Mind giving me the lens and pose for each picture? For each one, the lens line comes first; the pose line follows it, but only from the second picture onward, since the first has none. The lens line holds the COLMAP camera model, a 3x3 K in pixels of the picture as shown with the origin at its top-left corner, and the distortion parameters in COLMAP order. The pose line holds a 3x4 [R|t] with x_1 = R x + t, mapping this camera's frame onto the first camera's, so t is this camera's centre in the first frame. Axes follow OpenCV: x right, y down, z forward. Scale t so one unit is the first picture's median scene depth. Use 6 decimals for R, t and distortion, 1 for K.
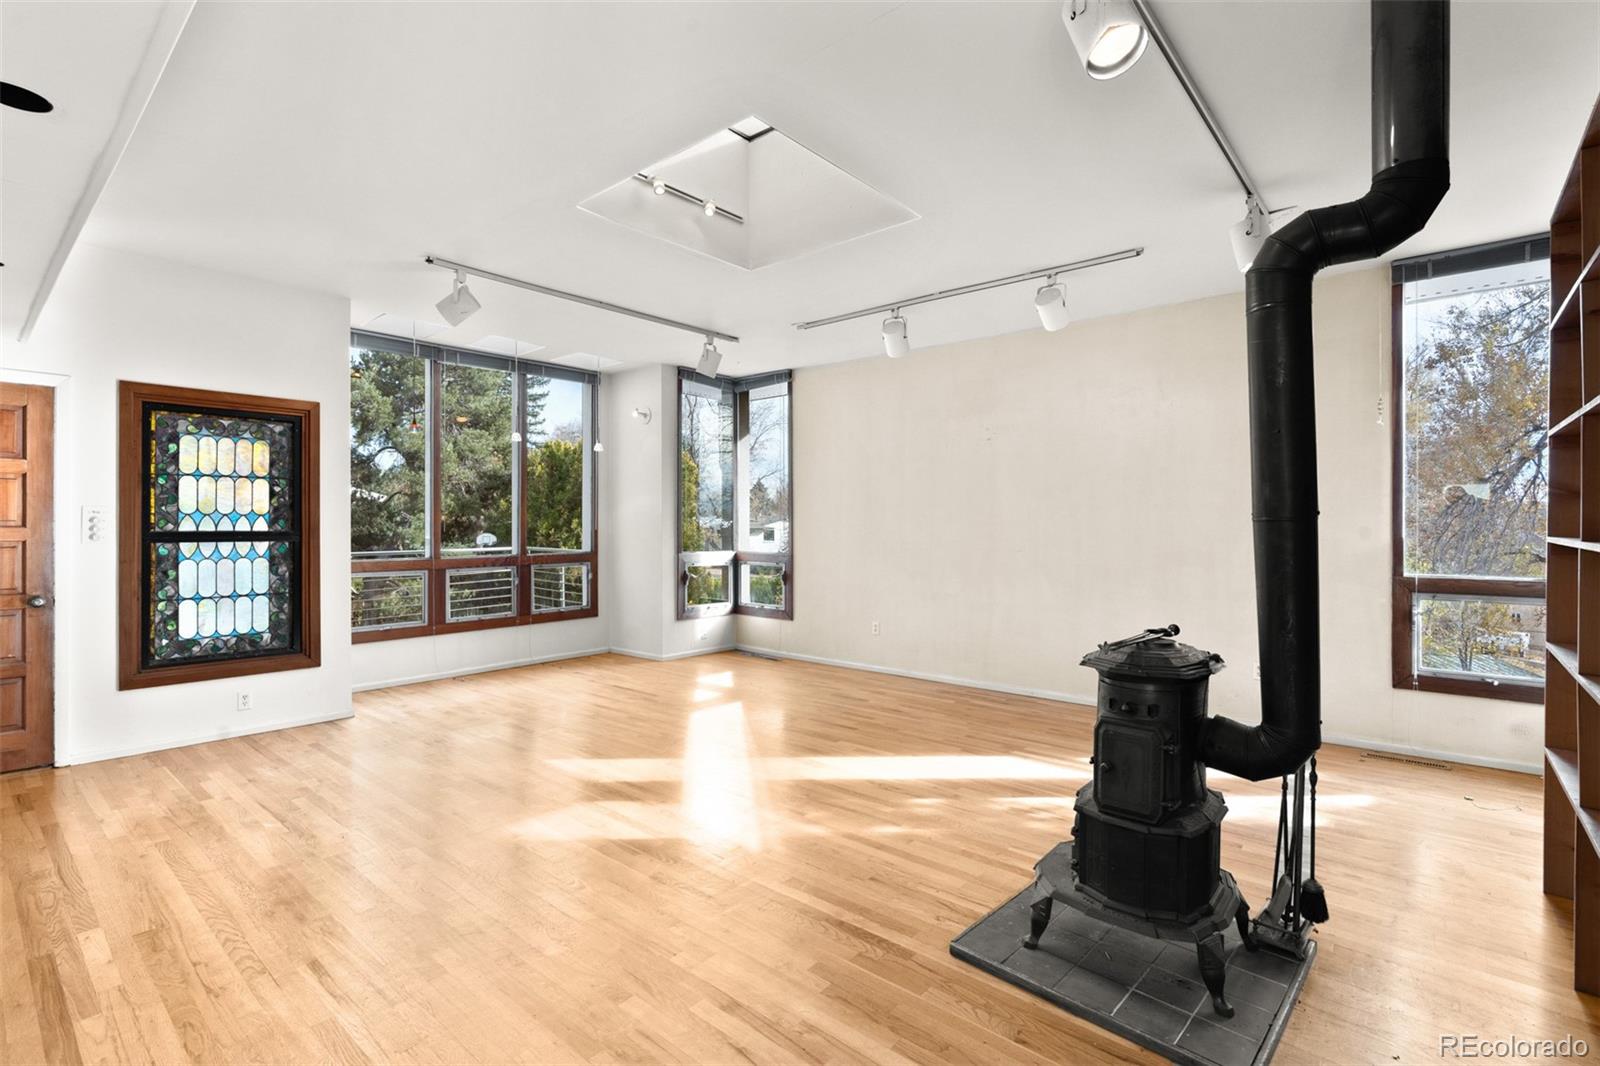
lens RADIAL K [[766.0, 0, 794.9], [0, 766.0, 531.1], [0, 0, 1]] dist [-0.019140, 0.001009]
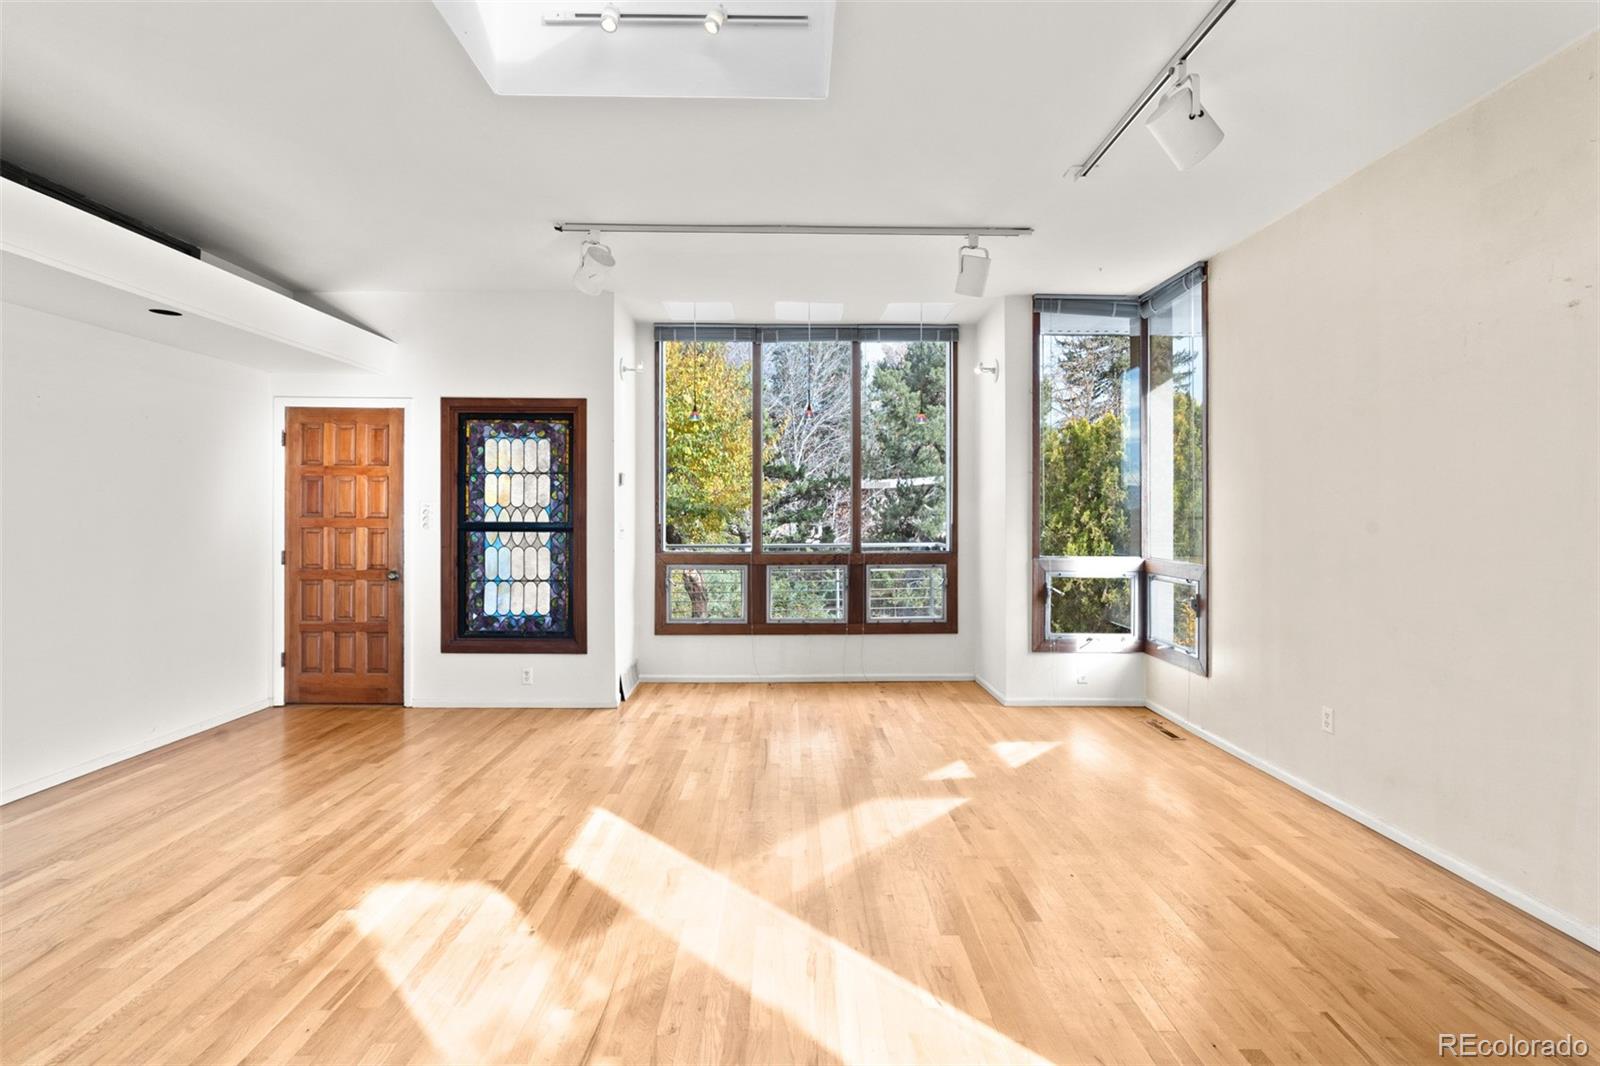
lens RADIAL K [[766.0, 0, 794.7], [0, 766.0, 518.2], [0, 0, 1]] dist [-0.019140, 0.001009]
pose [[0.655901, 0.003380, -0.754839, 0.367885], [-0.009119, 0.999952, -0.003446, -0.005597], [0.754792, 0.009144, 0.655901, 0.567336]]
